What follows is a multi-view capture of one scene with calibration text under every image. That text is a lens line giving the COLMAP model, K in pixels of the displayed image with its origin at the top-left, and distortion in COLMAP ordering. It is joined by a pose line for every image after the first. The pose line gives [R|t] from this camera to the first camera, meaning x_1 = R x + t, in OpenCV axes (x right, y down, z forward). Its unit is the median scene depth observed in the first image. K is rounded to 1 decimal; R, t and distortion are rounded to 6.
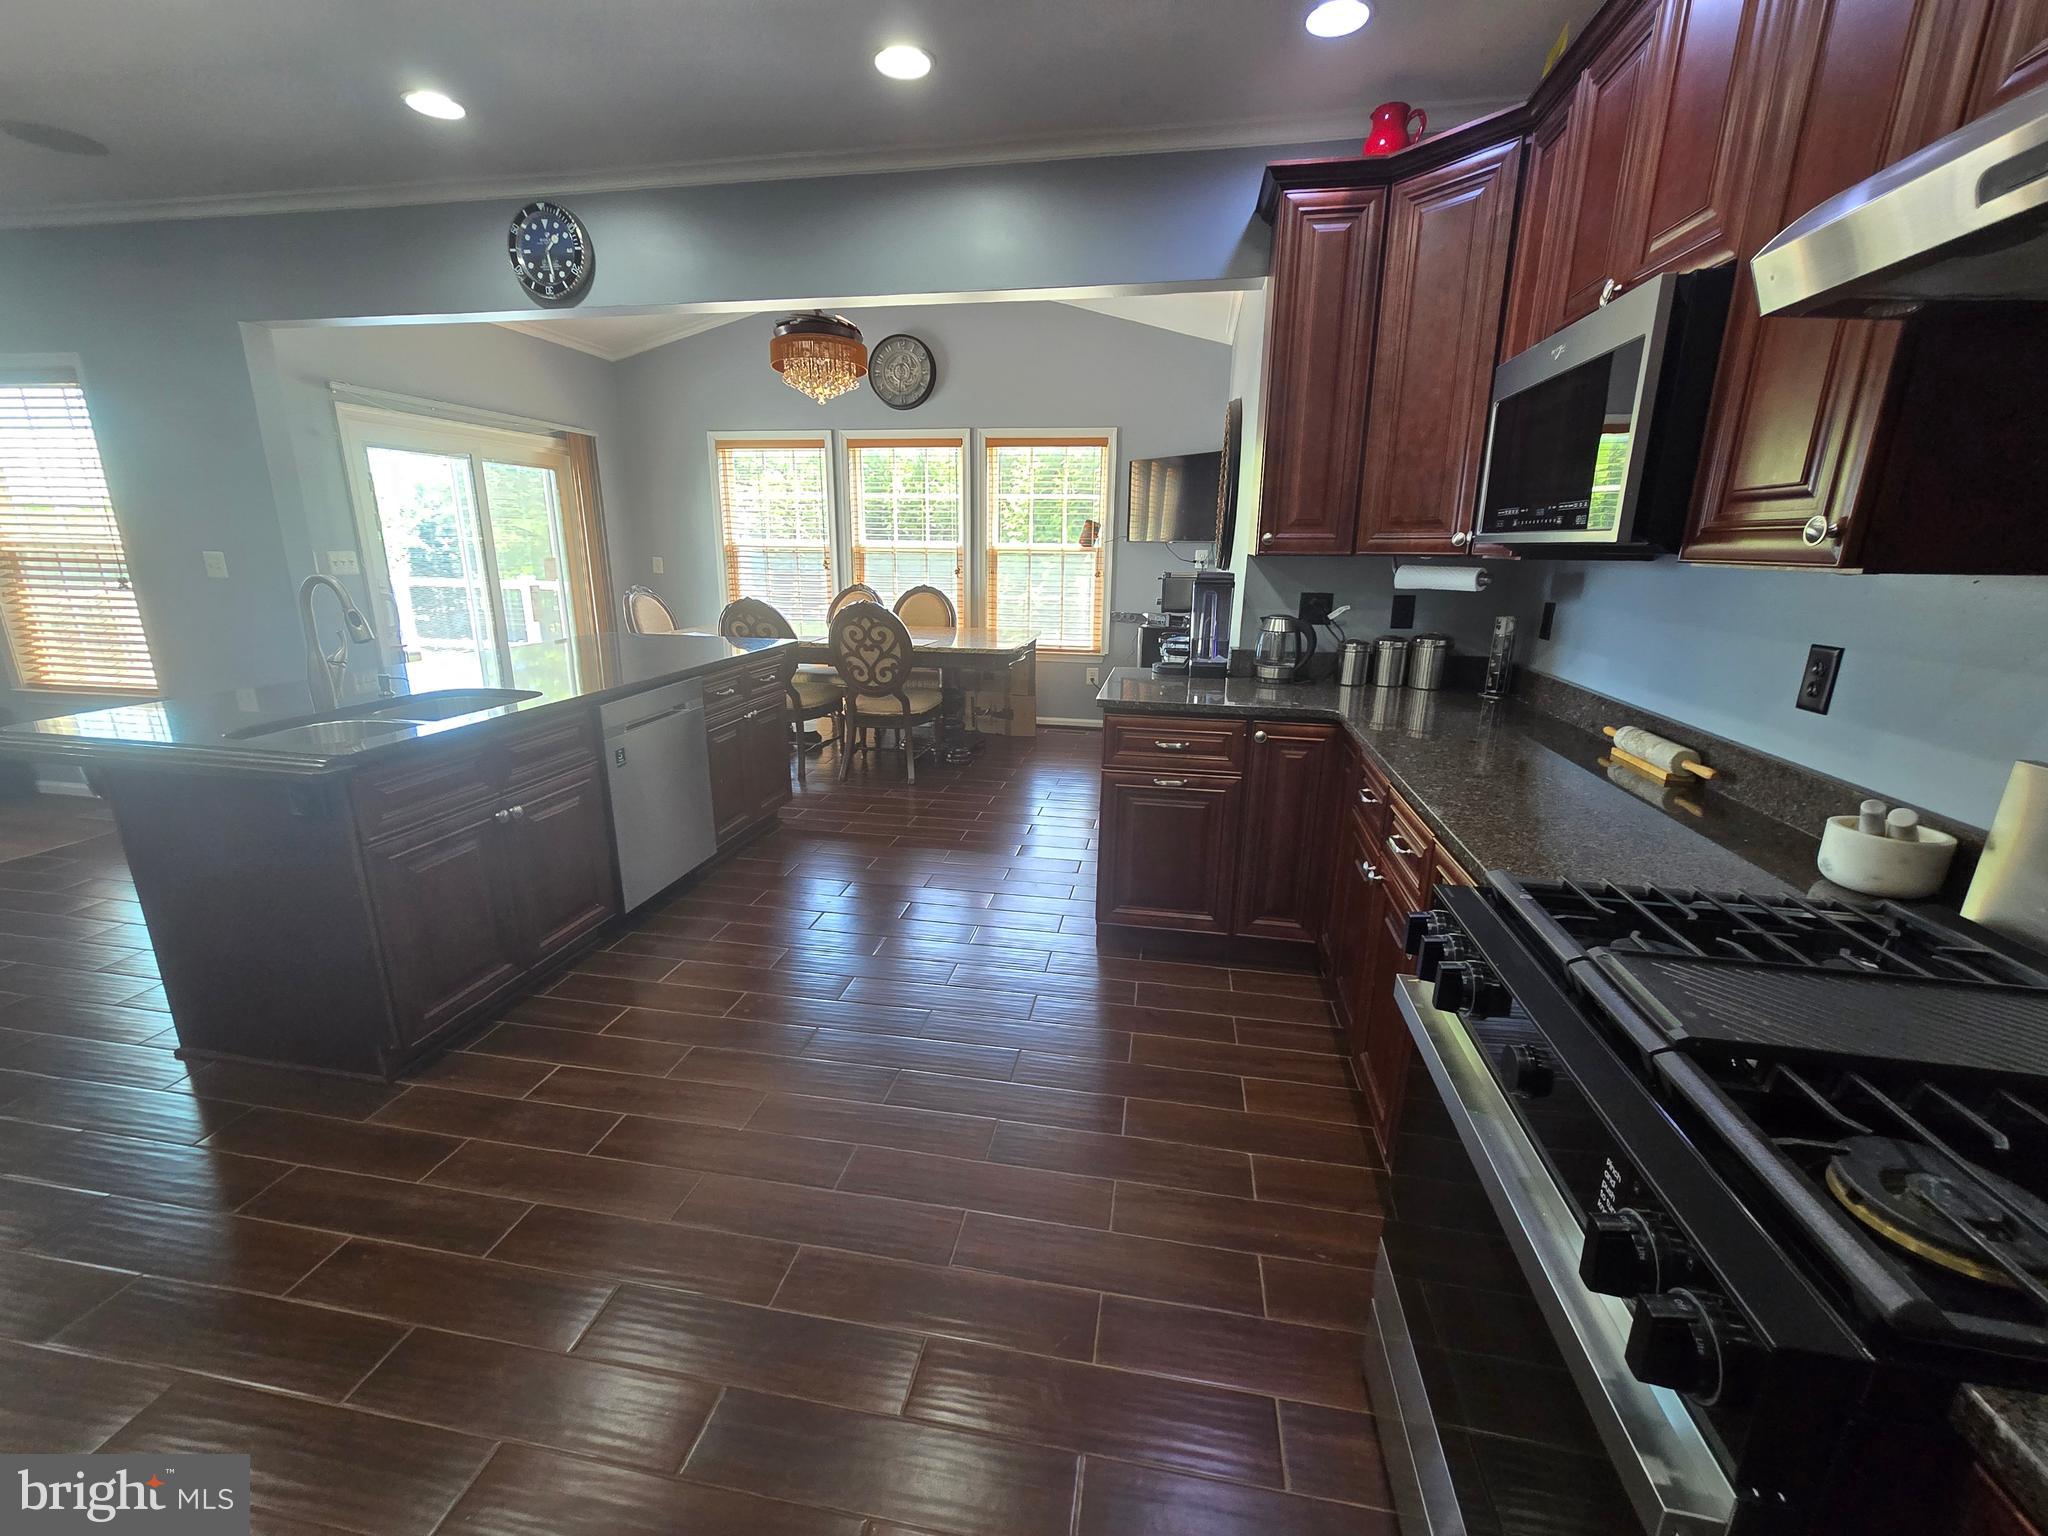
lens RADIAL K [[846.4, 0, 1028.3], [0, 846.4, 770.0], [0, 0, 1]] dist [-0.002061, 0.000952]
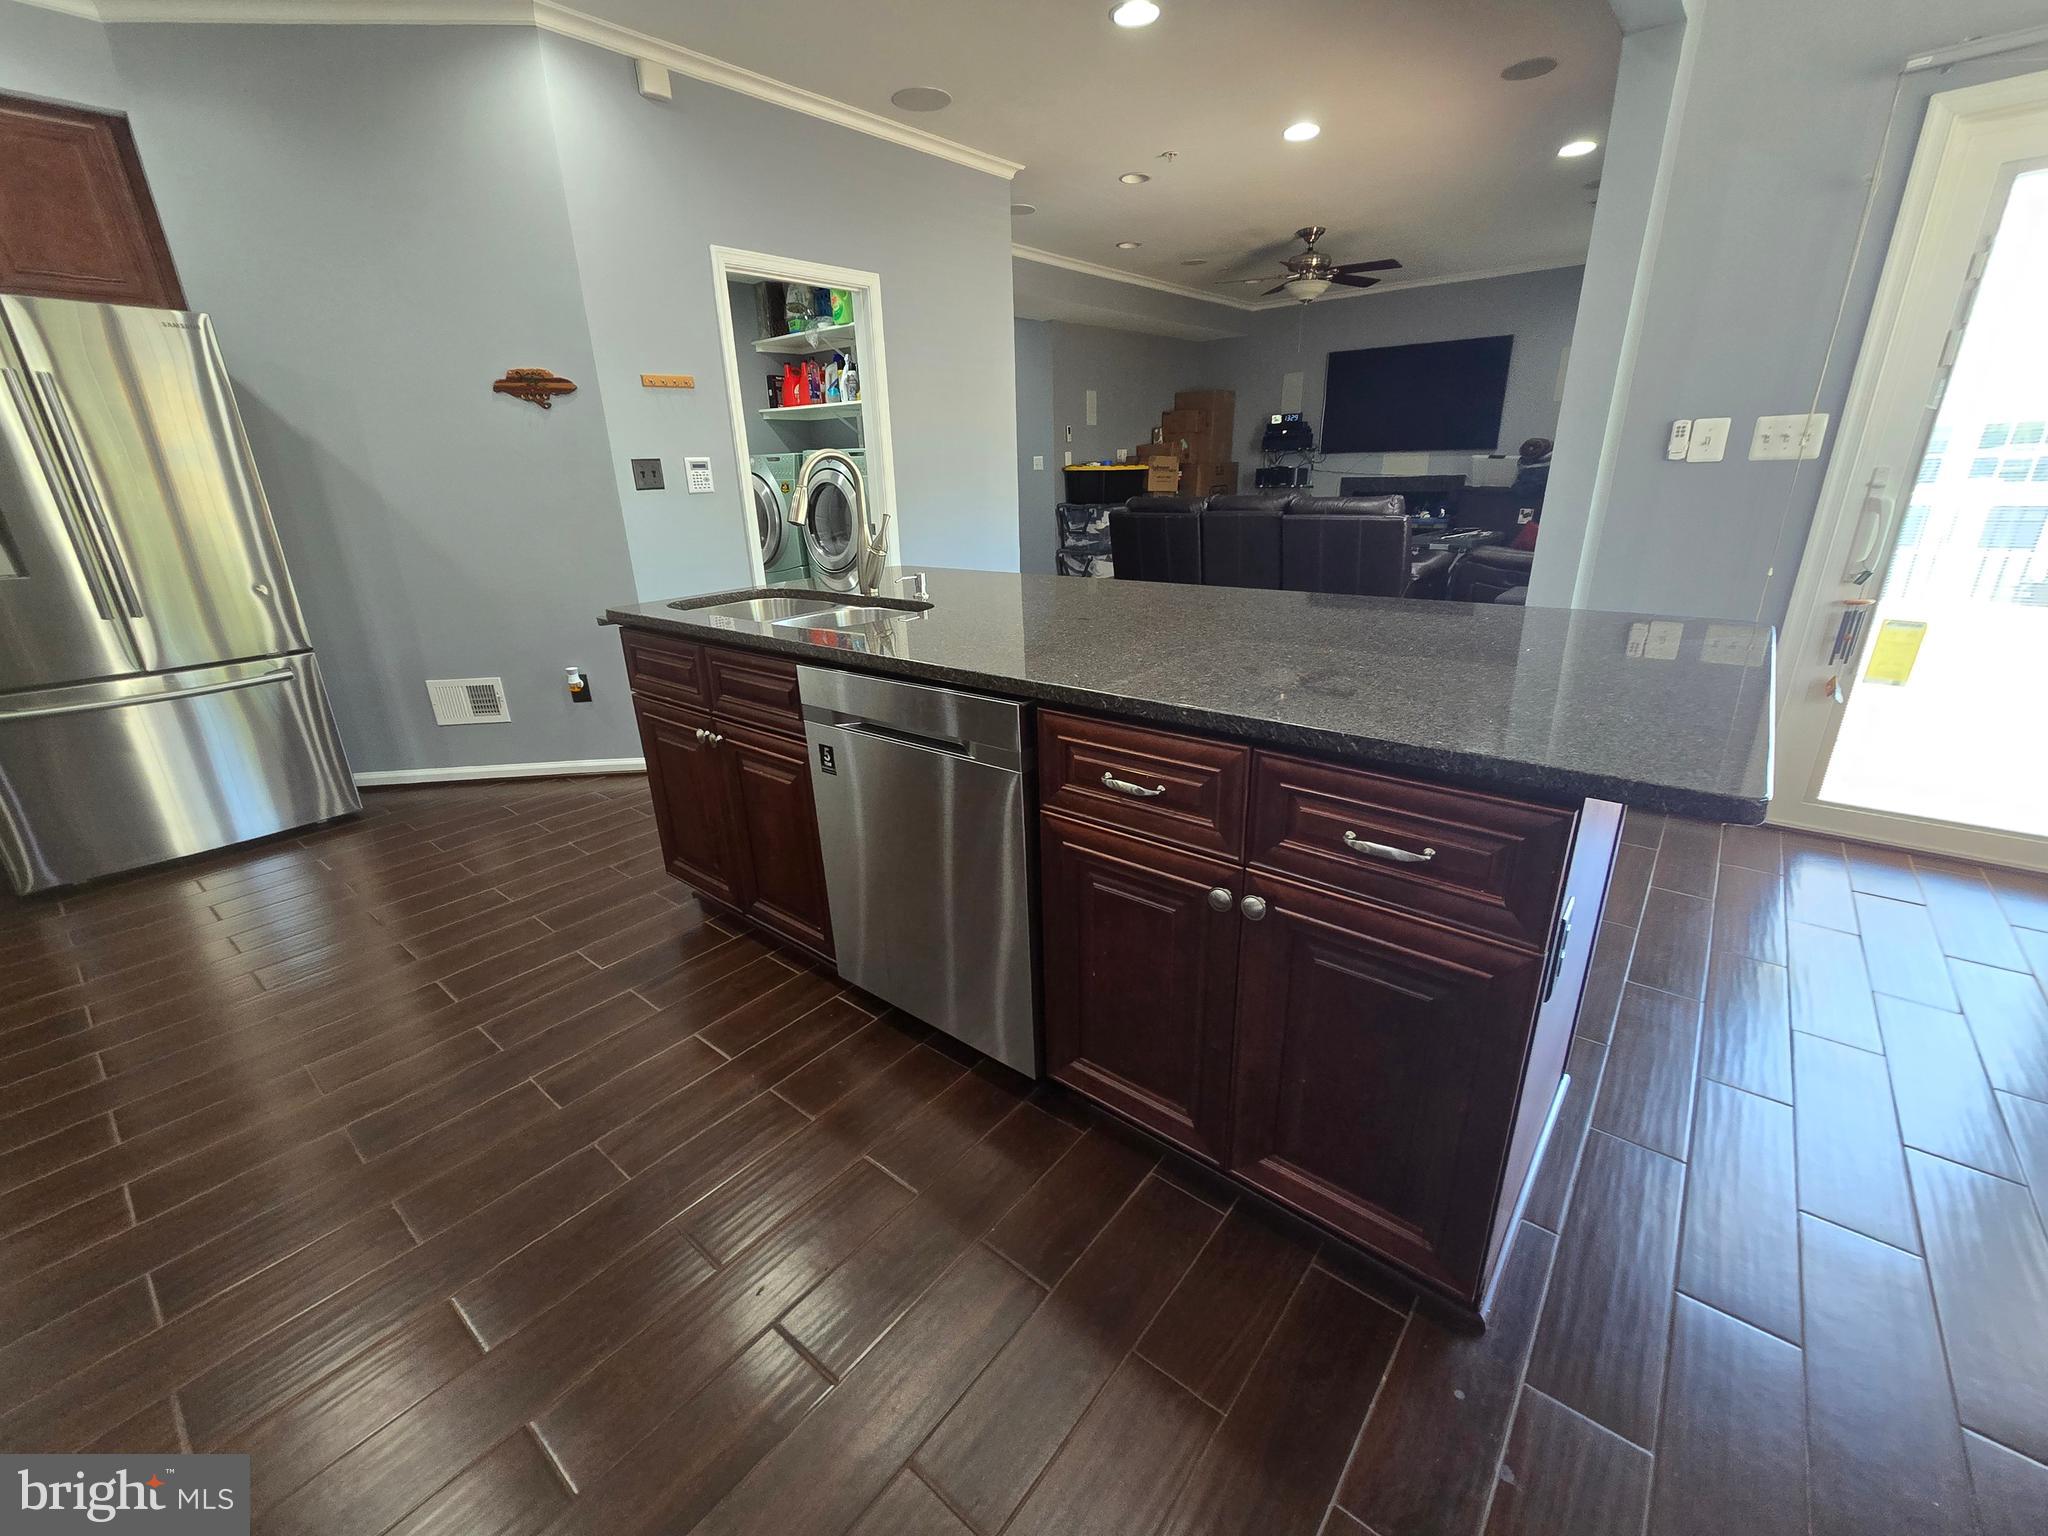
lens RADIAL K [[846.4, 0, 1022.5], [0, 846.4, 771.1], [0, 0, 1]] dist [-0.002061, 0.000952]
pose [[-0.490916, 0.293285, -0.820357, -0.023661], [-0.205838, 0.875927, 0.436329, -0.150252], [0.846541, 0.383061, -0.369638, 0.670378]]
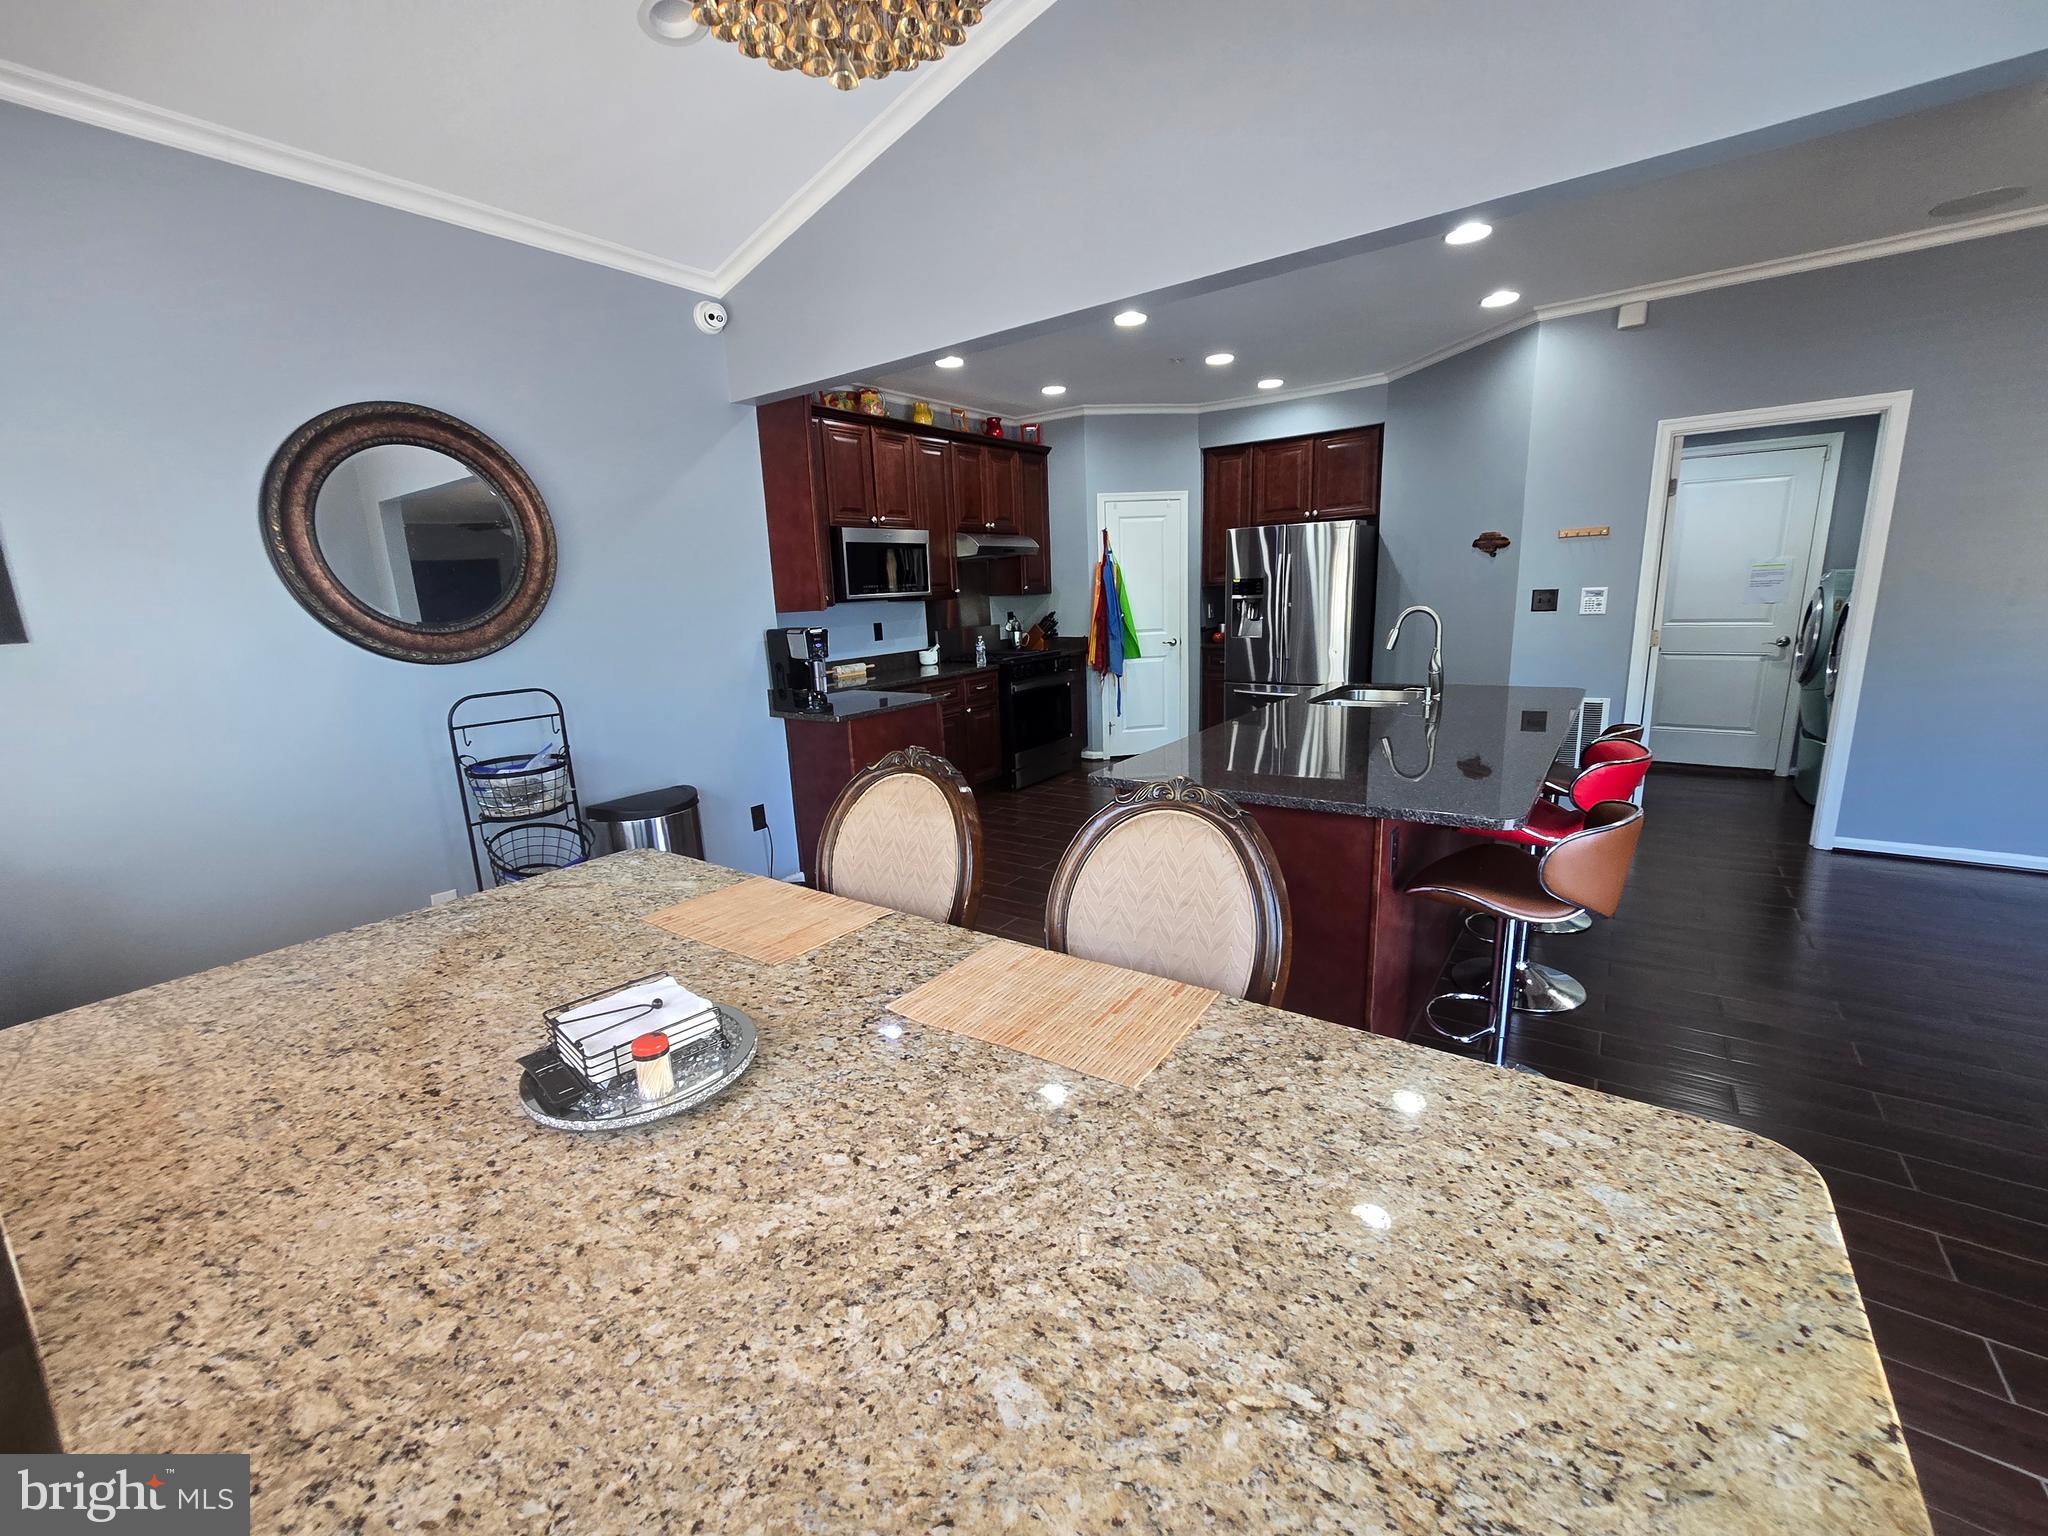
lens RADIAL K [[846.4, 0, 1022.0], [0, 846.4, 766.6], [0, 0, 1]] dist [-0.002061, 0.000952]
pose [[-0.904405, -0.063940, 0.421858, -0.334039], [0.140515, 0.888920, 0.435977, -0.294511], [-0.402874, 0.453577, -0.794959, 1.046740]]
